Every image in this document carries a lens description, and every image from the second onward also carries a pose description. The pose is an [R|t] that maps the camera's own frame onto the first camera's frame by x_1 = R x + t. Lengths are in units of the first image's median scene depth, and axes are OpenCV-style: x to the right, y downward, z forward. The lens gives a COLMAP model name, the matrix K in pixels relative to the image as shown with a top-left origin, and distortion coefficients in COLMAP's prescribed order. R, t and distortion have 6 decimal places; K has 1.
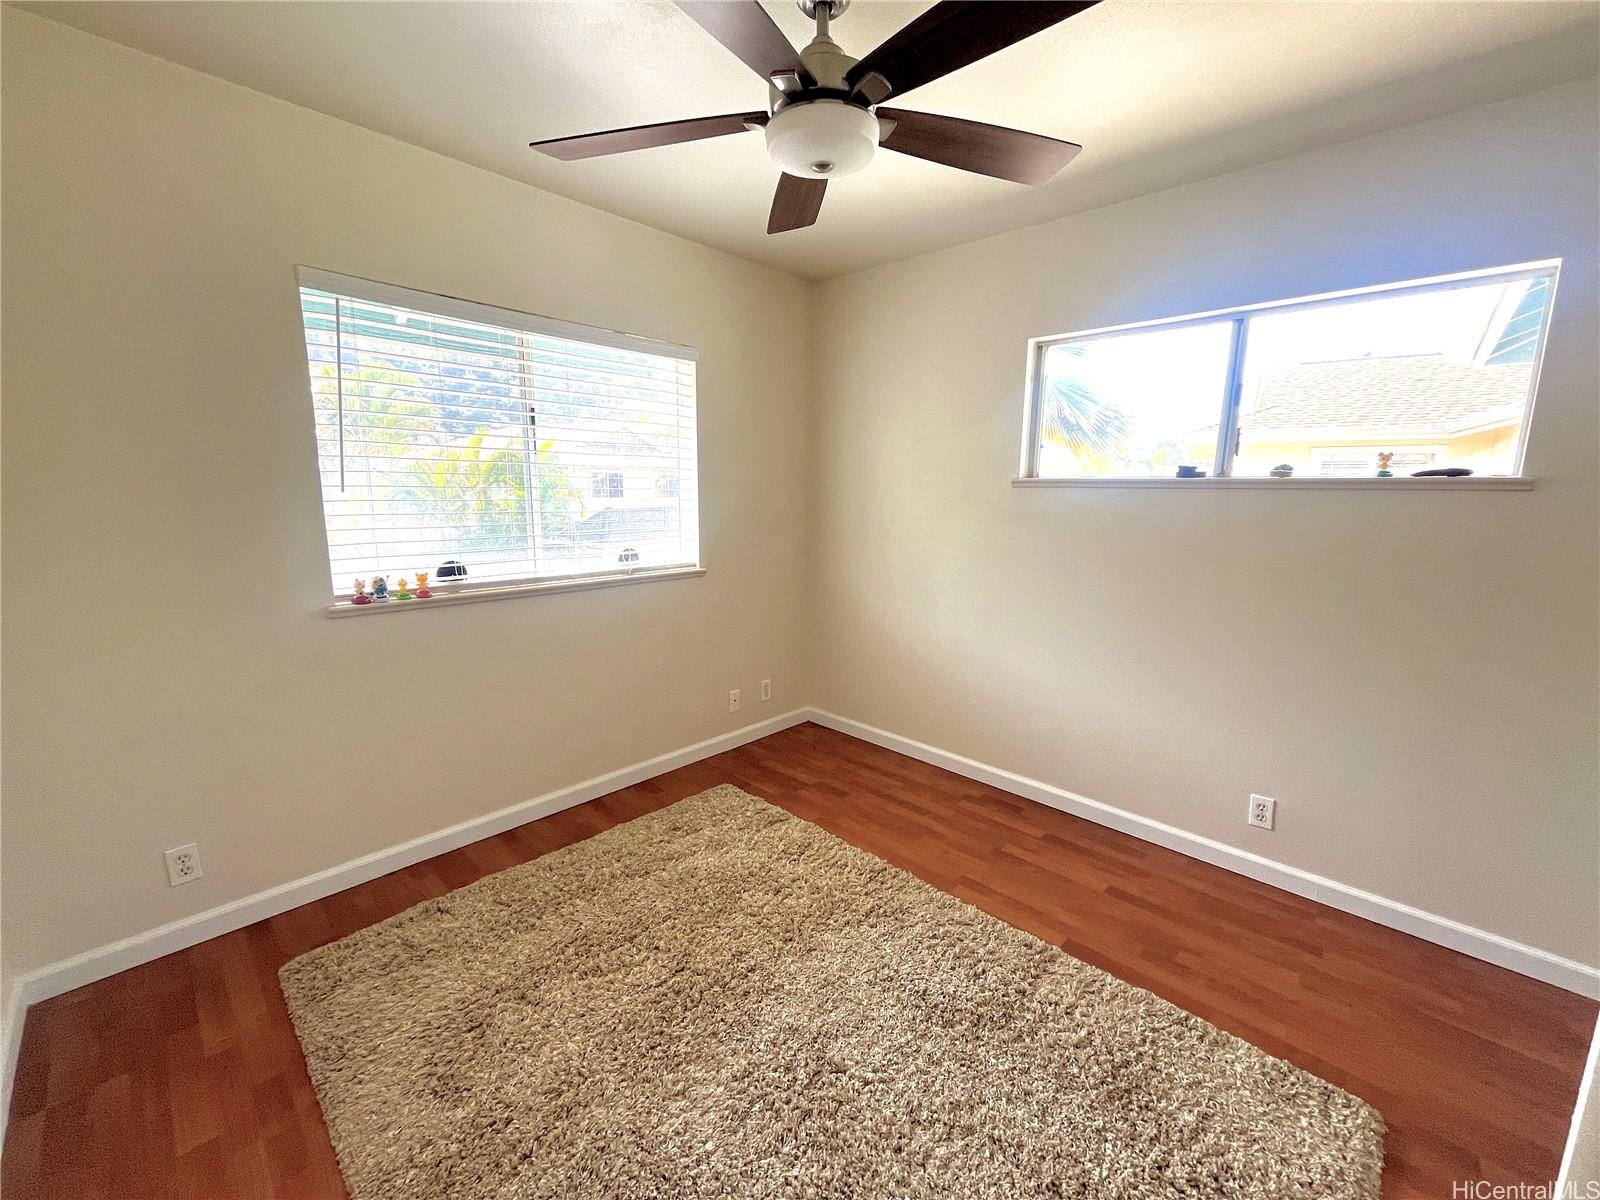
lens RADIAL K [[645.3, 0, 791.1], [0, 645.3, 600.9], [0, 0, 1]] dist [0.001721, 0.000320]
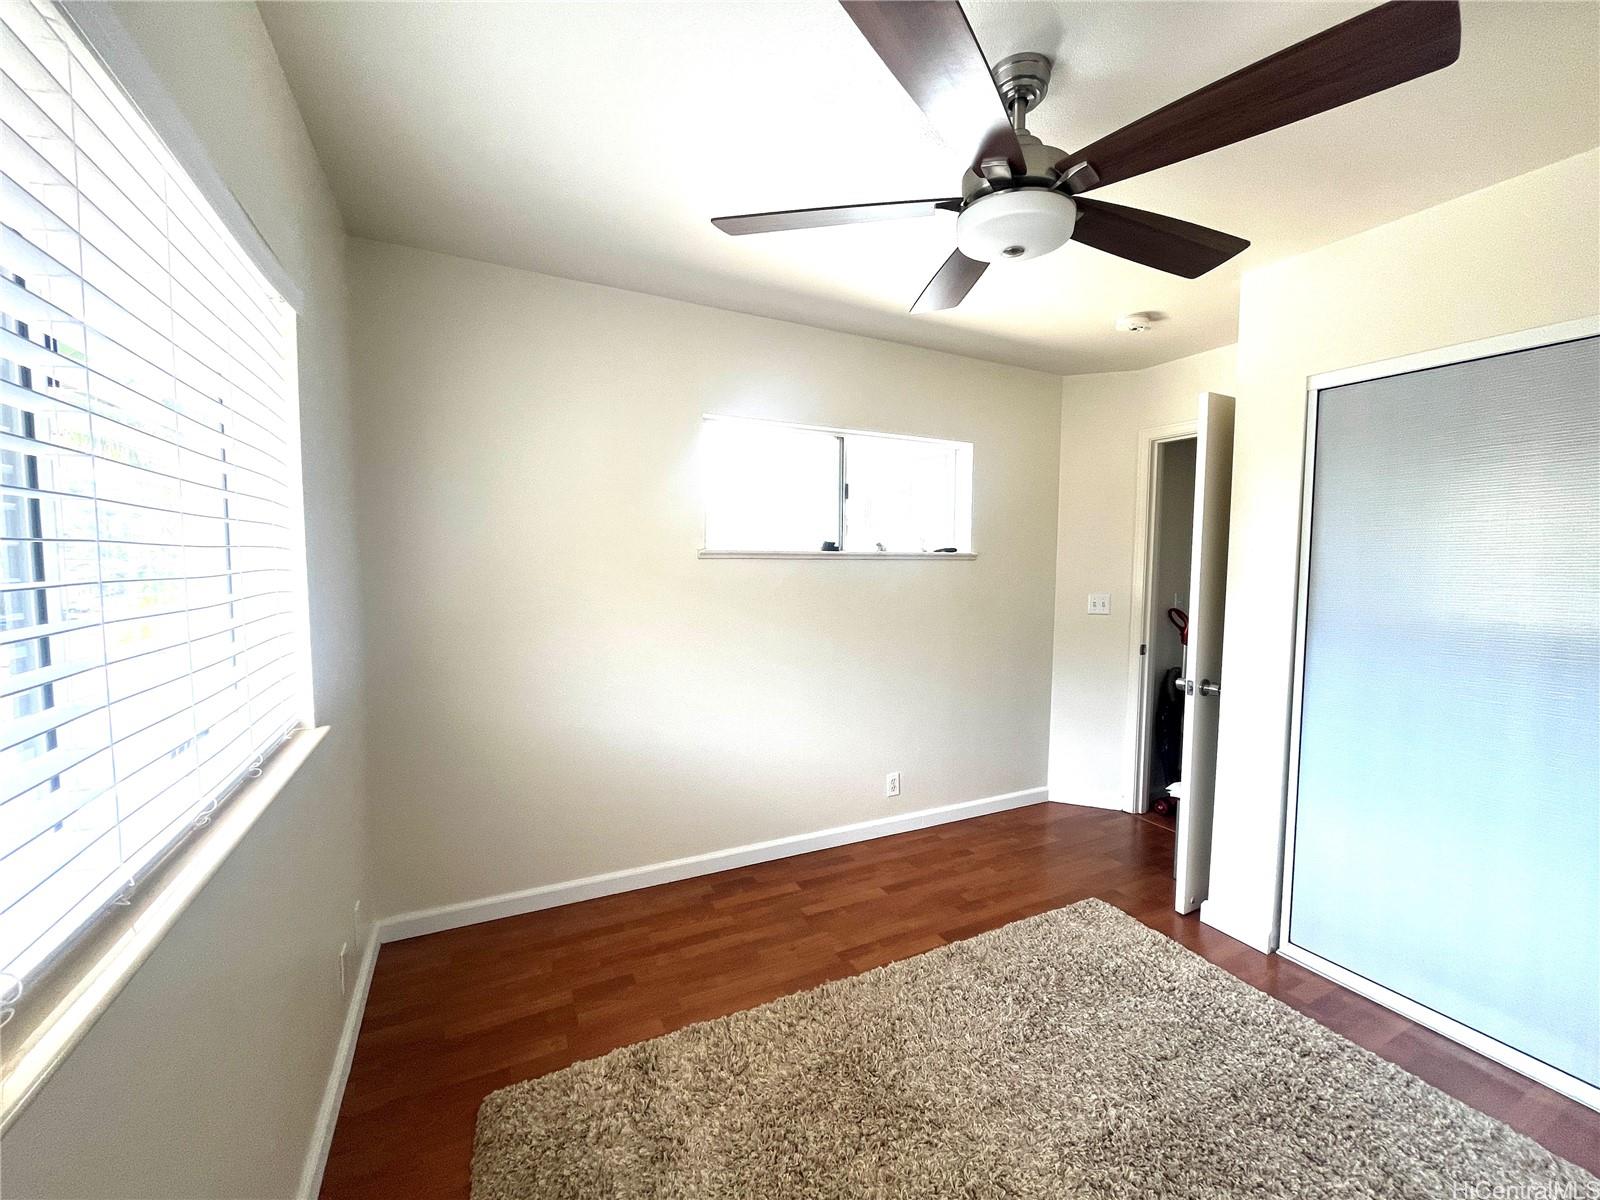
lens RADIAL K [[645.3, 0, 796.6], [0, 645.3, 598.4], [0, 0, 1]] dist [0.001721, 0.000320]
pose [[0.335245, -0.065346, 0.939862, -0.588664], [0.162609, 0.986634, 0.010596, -0.114283], [-0.927992, 0.149278, 0.341389, 0.595788]]
